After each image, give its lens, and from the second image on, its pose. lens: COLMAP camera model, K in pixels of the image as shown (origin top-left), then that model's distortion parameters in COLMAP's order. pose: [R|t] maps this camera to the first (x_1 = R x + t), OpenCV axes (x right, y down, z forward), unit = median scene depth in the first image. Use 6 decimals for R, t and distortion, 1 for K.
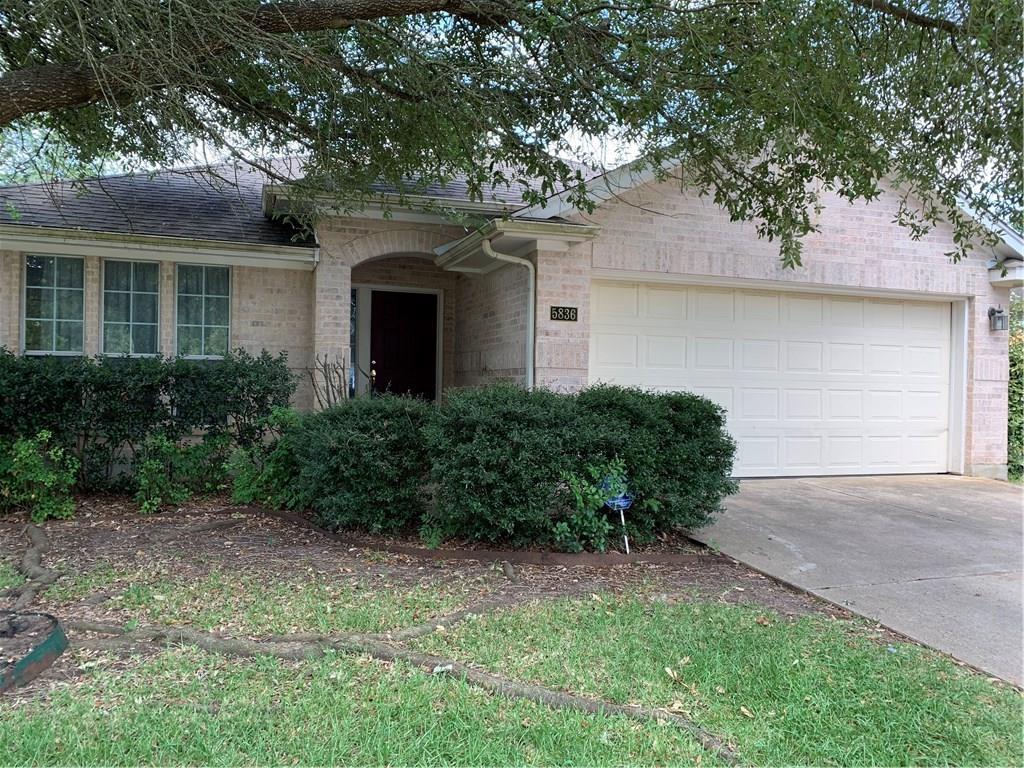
lens RADIAL K [[777.2, 0, 512.0], [0, 777.2, 384.0], [0, 0, 1]] dist [0.062799, -0.097989]
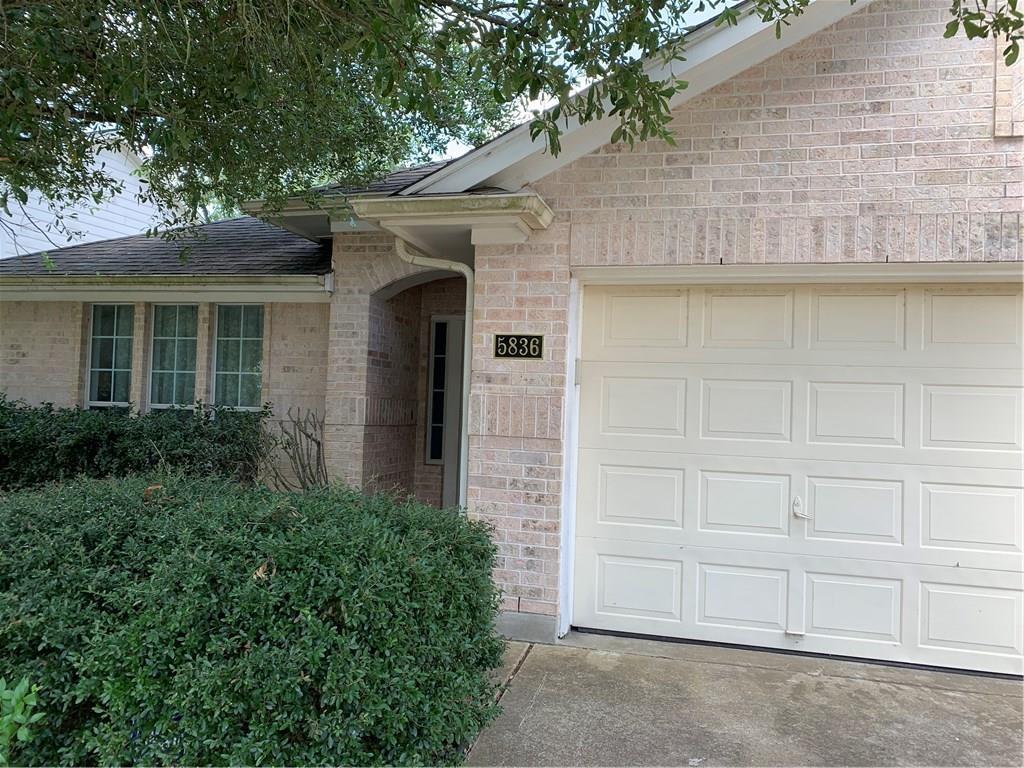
lens RADIAL K [[777.2, 0, 512.0], [0, 777.2, 384.0], [0, 0, 1]] dist [0.062799, -0.097989]
pose [[0.838945, -0.006542, -0.544176, 0.348722], [-0.018339, 0.999020, -0.040283, -0.032948], [0.543906, 0.043775, 0.838003, 0.441837]]
